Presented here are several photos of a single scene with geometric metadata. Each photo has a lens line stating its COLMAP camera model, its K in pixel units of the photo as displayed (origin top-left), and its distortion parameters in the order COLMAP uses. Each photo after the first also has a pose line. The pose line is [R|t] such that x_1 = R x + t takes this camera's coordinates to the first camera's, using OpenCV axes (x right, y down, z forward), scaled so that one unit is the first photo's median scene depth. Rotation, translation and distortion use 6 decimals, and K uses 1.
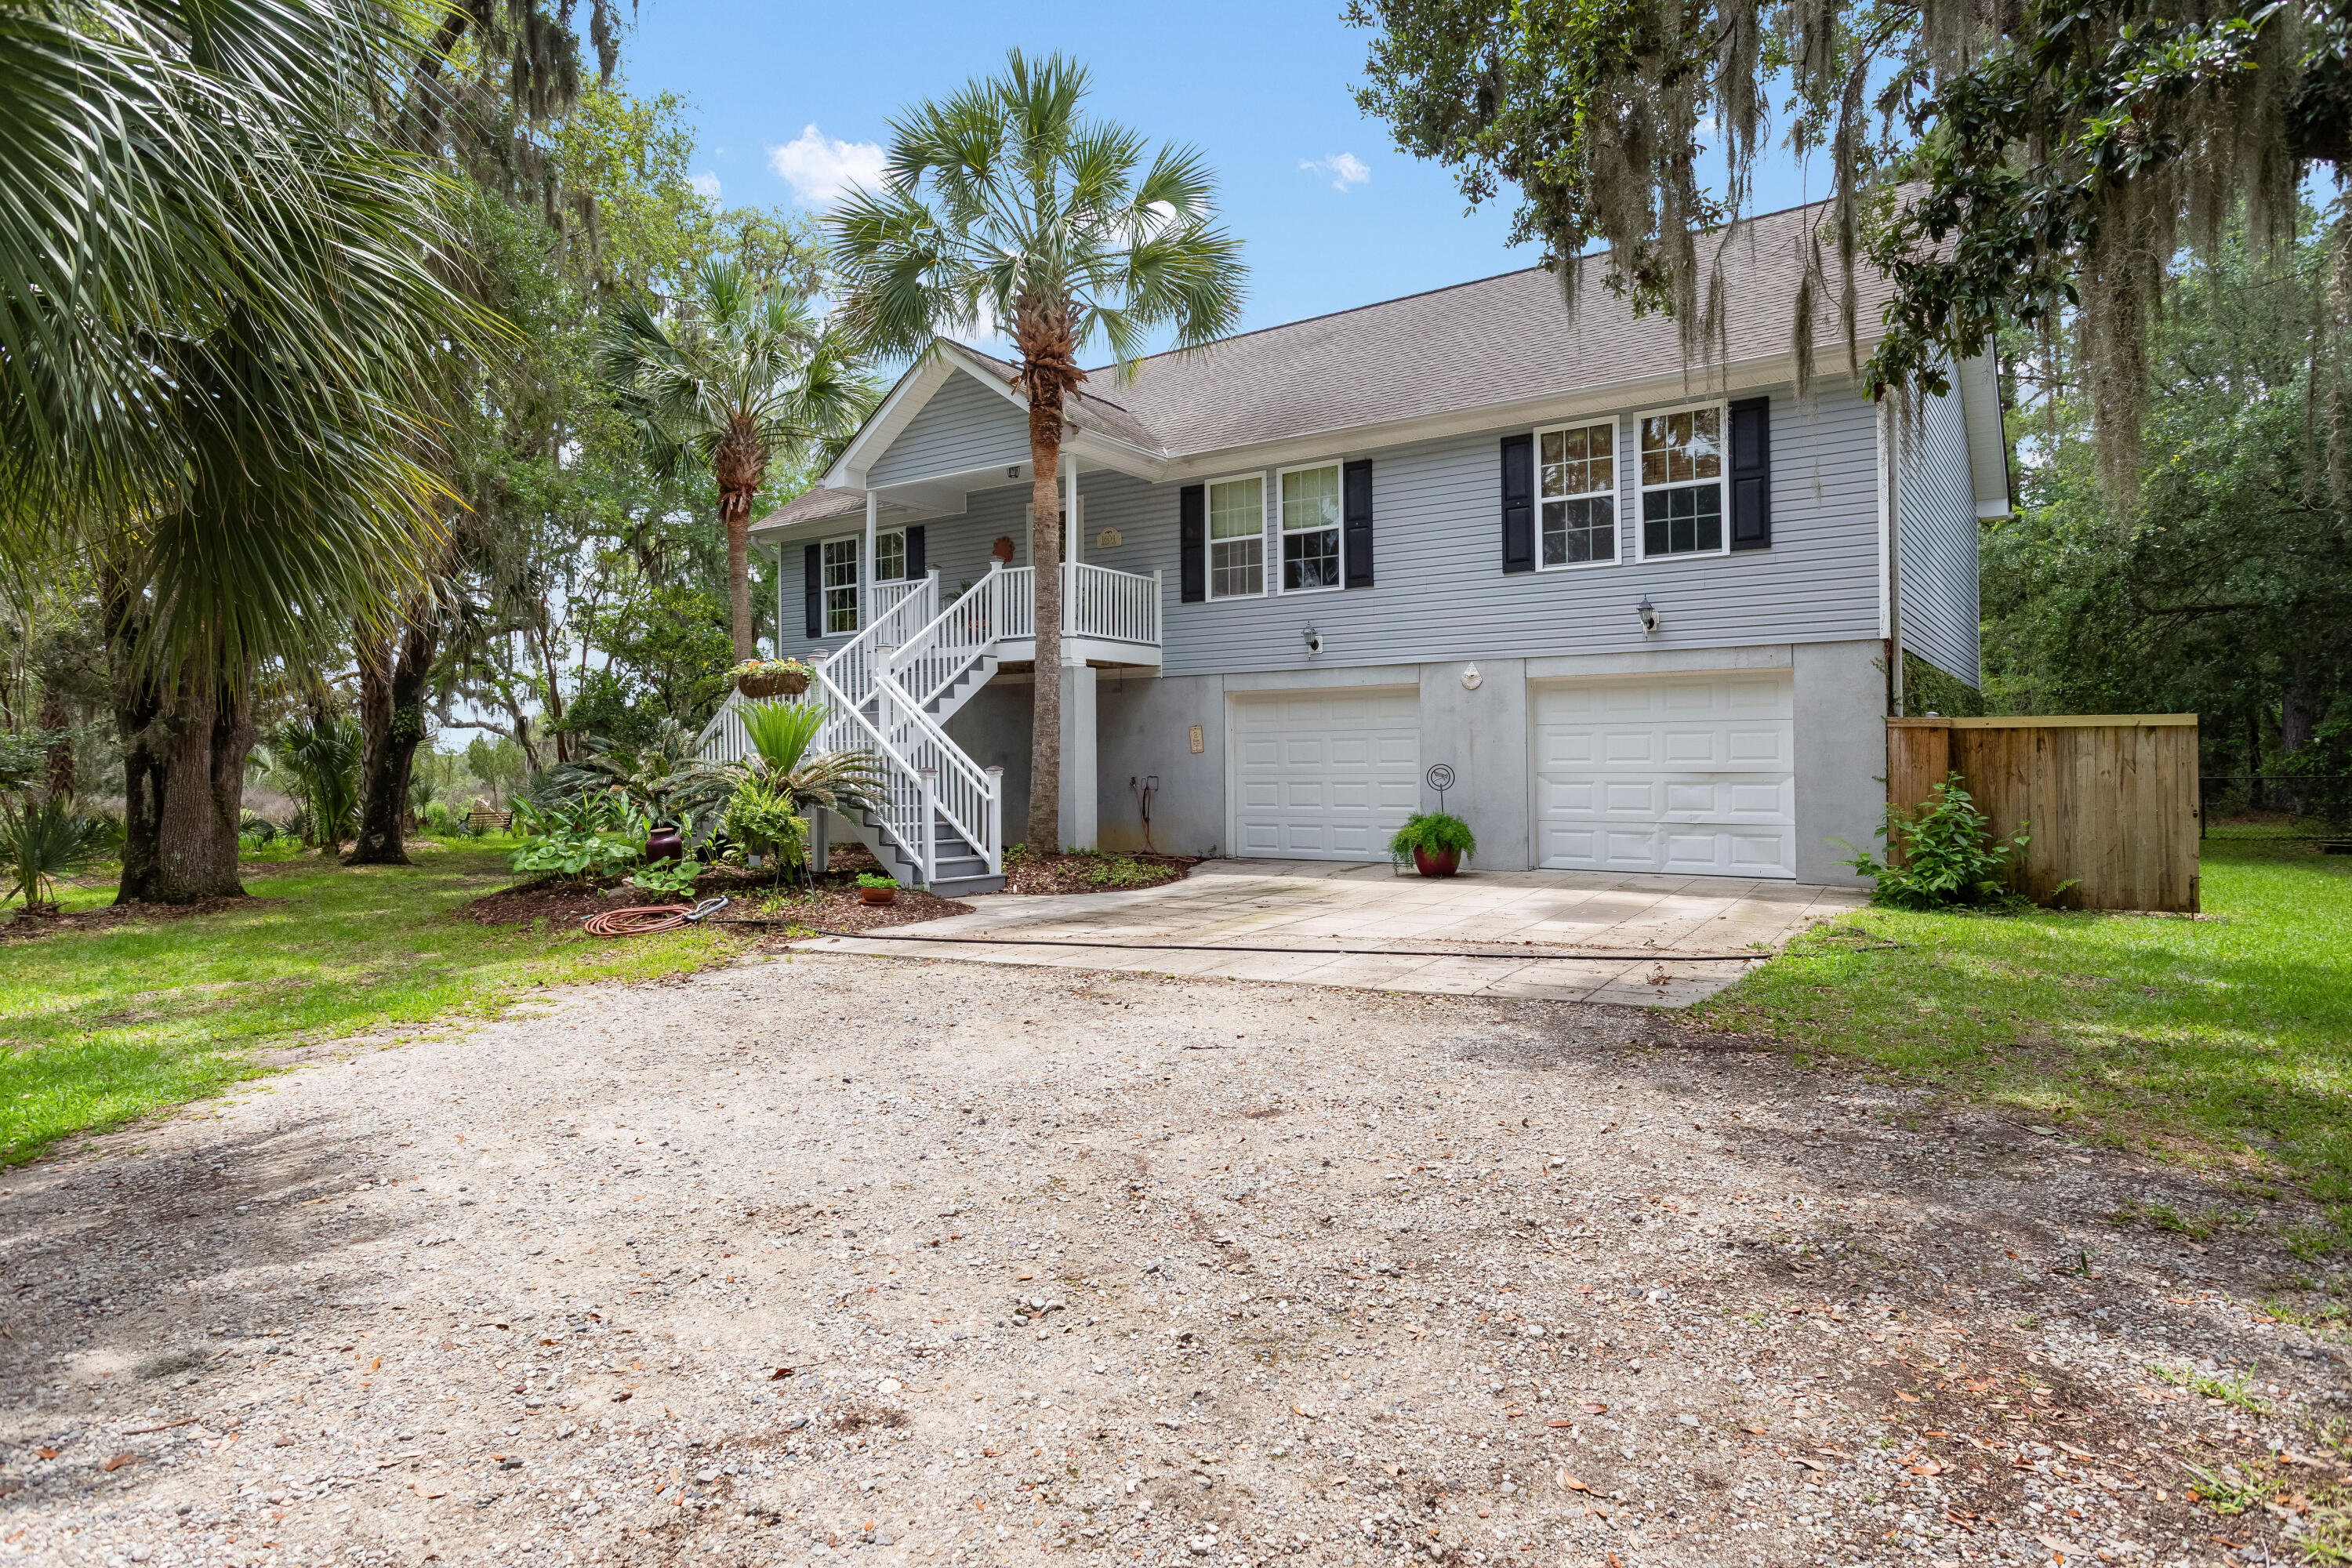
lens RADIAL K [[1375.7, 0, 1147.3], [0, 1375.7, 736.4], [0, 0, 1]] dist [-0.013504, 0.005977]
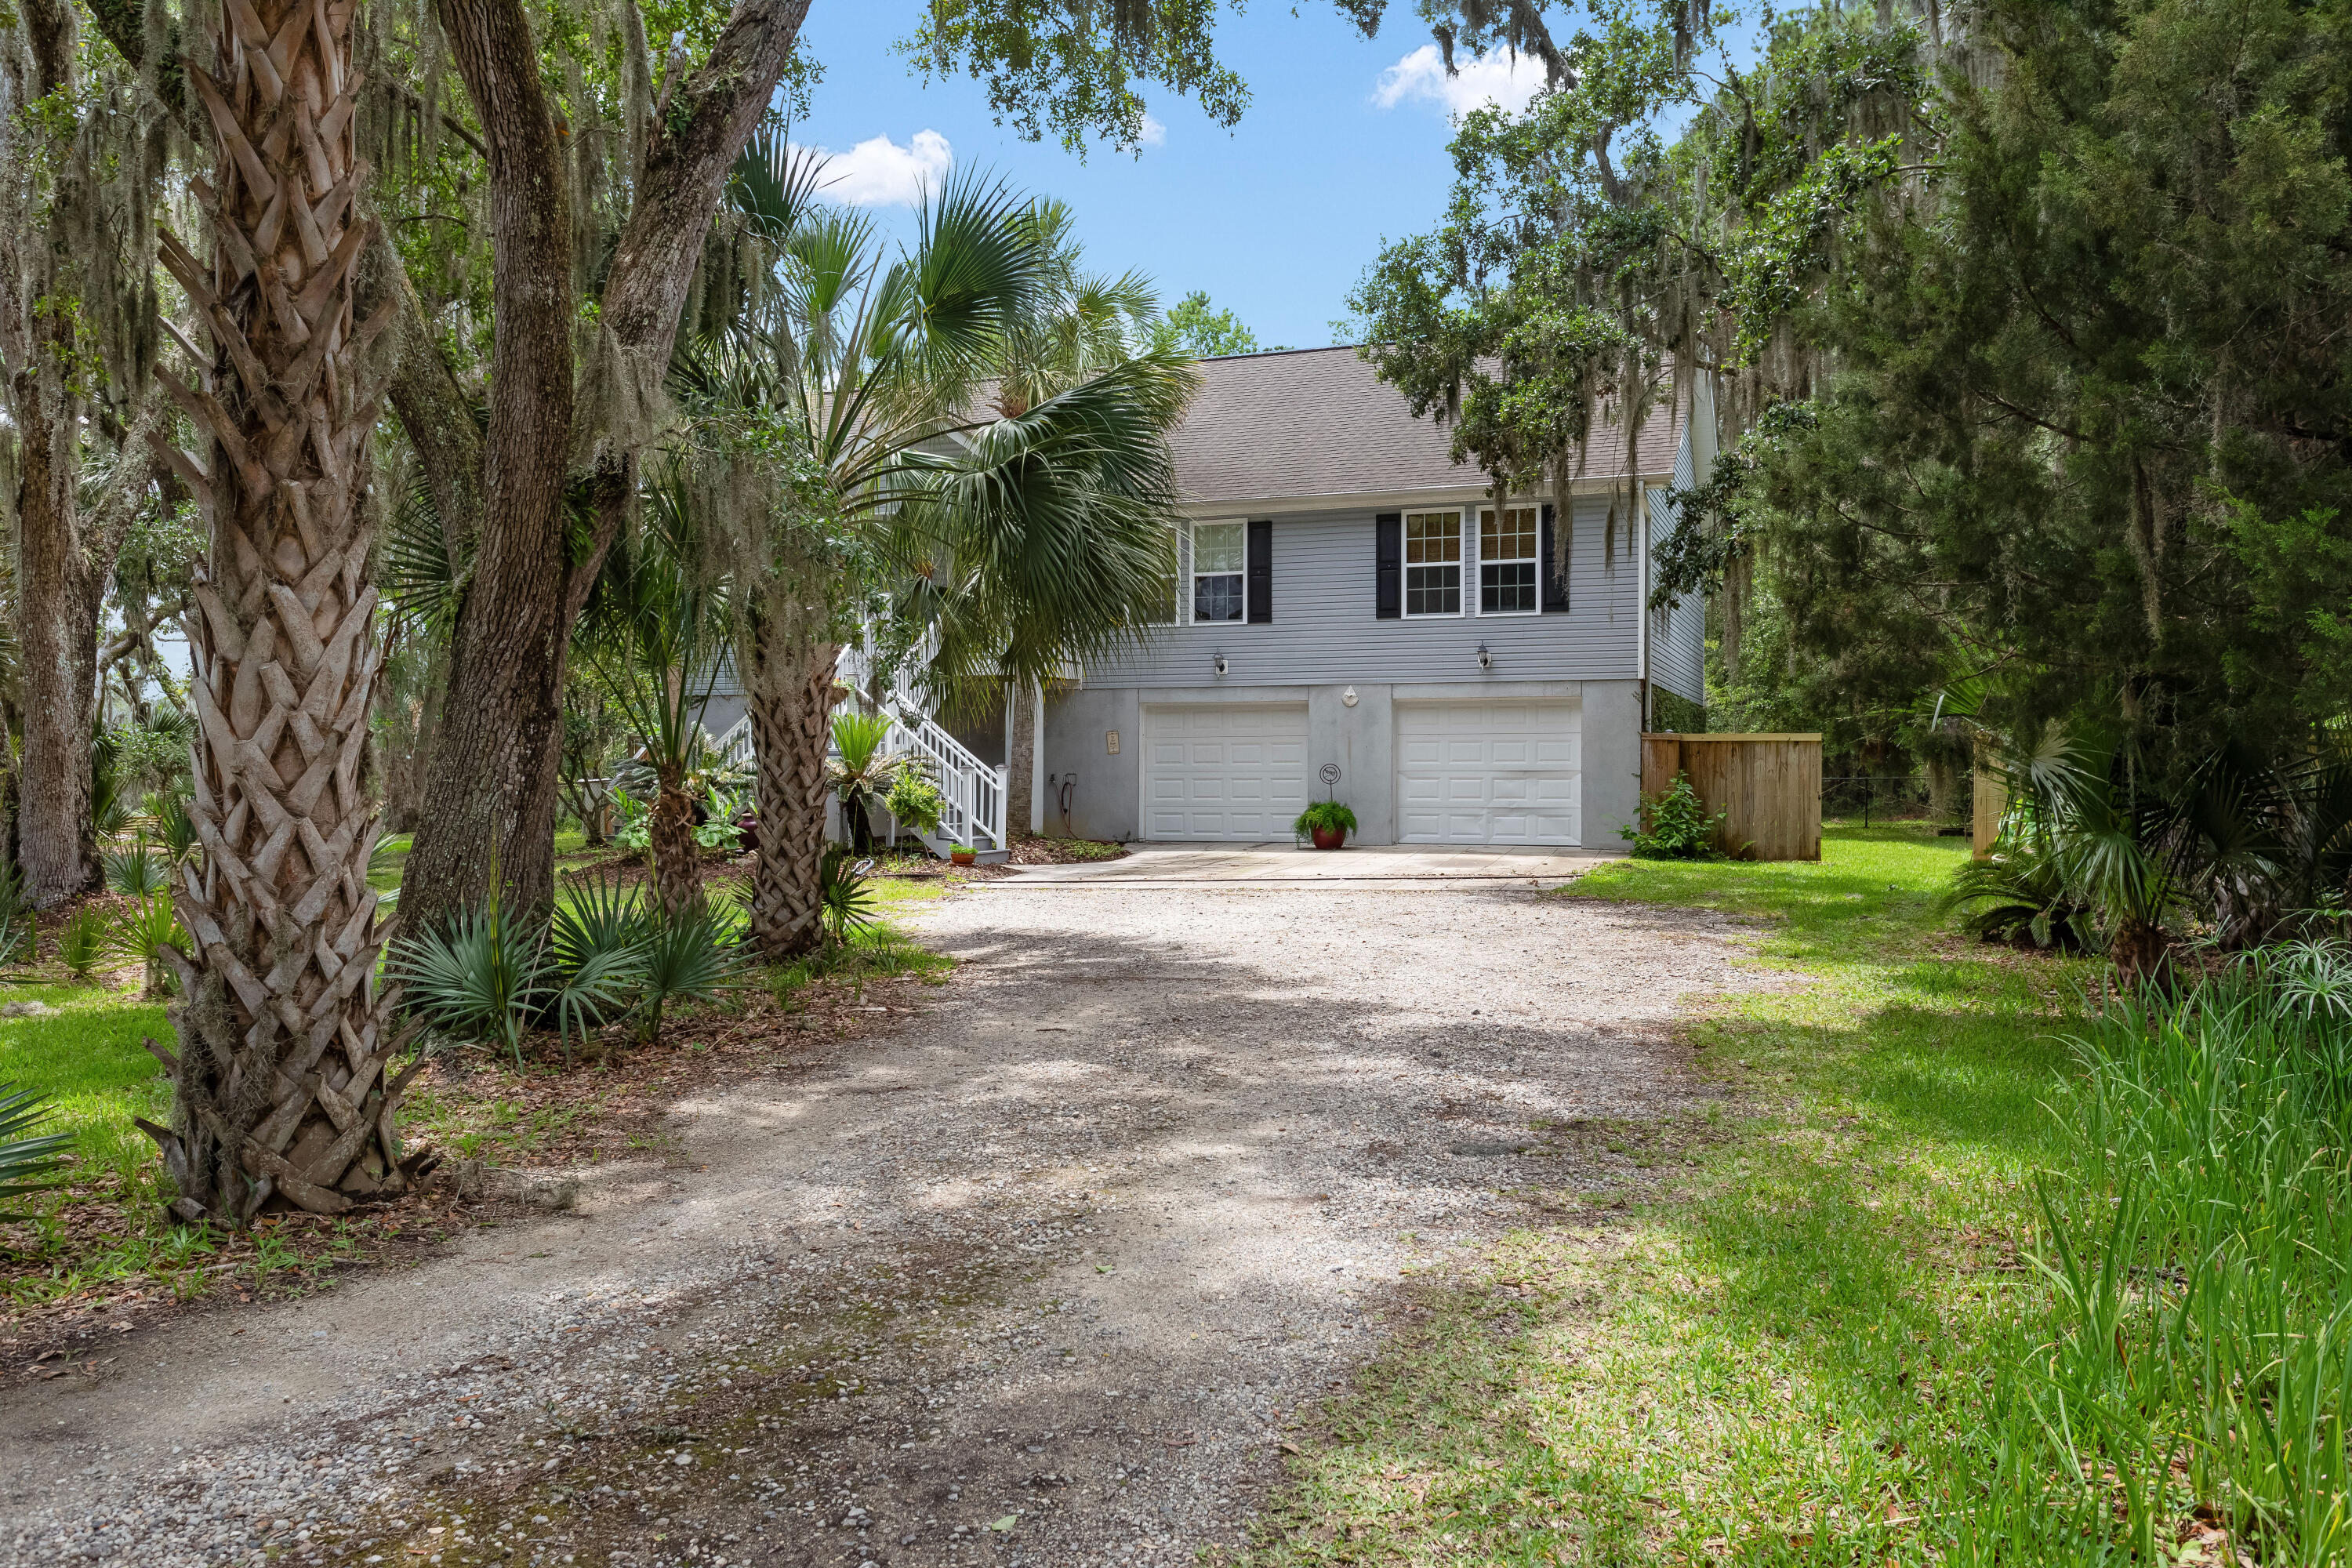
lens RADIAL K [[1898.0, 0, 1175.9], [0, 1898.0, 794.9], [0, 0, 1]] dist [0.005137, -0.000169]
pose [[0.964412, -0.000510, 0.264402, -0.421817], [-0.008731, 0.999391, 0.033775, -0.010596], [-0.264259, -0.034881, 0.963821, -0.730703]]
